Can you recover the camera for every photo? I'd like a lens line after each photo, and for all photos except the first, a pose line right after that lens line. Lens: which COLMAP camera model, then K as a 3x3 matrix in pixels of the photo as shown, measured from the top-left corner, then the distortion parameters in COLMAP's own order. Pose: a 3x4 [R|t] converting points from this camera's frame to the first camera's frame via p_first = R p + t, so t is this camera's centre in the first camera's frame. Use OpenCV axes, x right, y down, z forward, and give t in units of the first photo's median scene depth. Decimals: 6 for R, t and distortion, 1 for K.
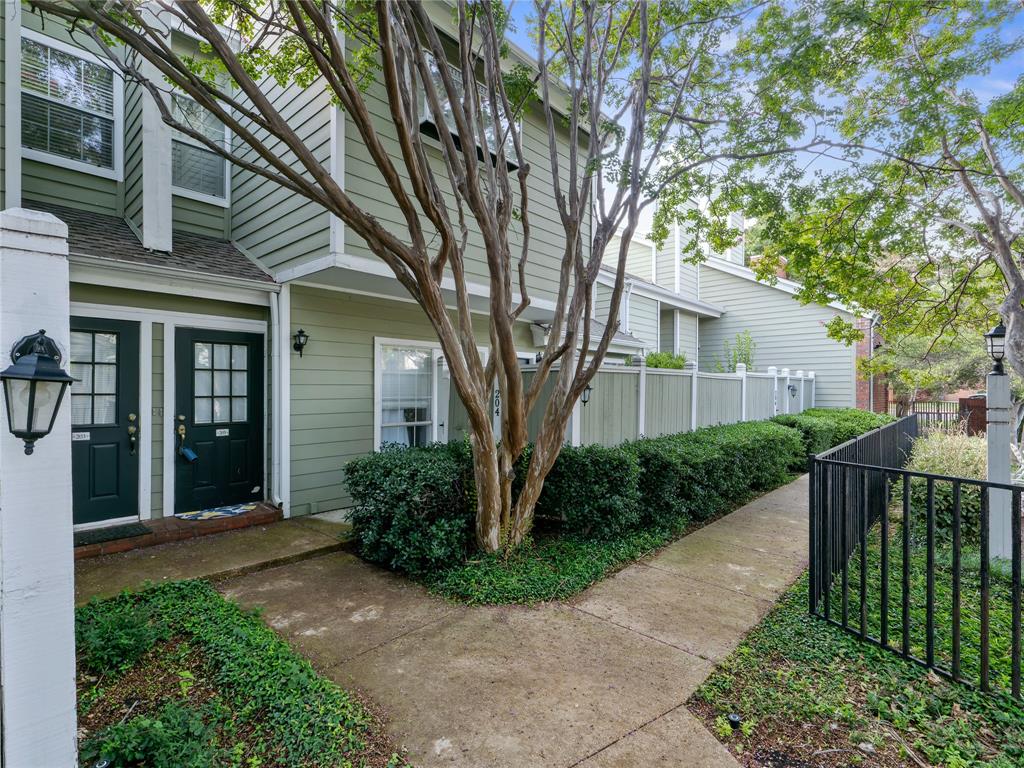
lens RADIAL K [[490.6, 0, 512.0], [0, 490.6, 384.0], [0, 0, 1]] dist [-0.000877, -0.000081]
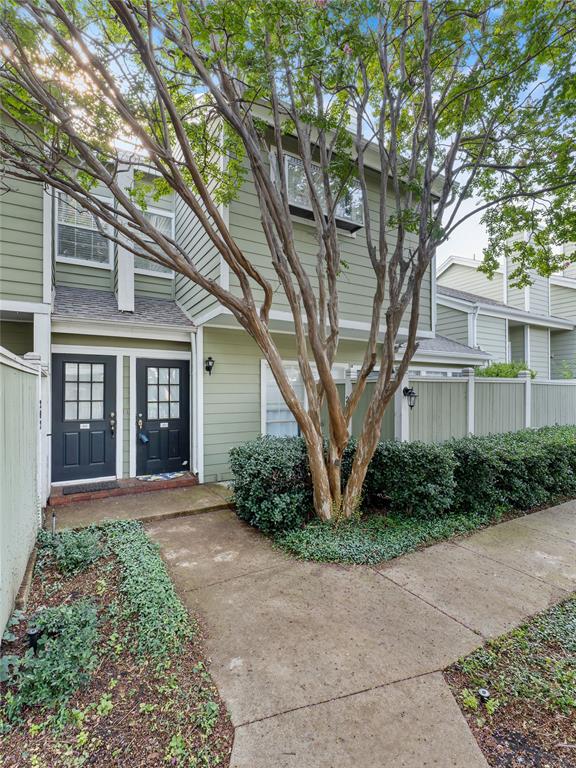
lens RADIAL K [[359.4, 0, 288.0], [0, 359.4, 384.0], [0, 0, 1]] dist [0.001332, 0.000065]
pose [[0.956874, -0.011964, -0.290257, 0.139138], [0.008035, 0.999859, -0.014726, -0.012728], [0.290392, 0.011759, 0.956835, 0.032872]]
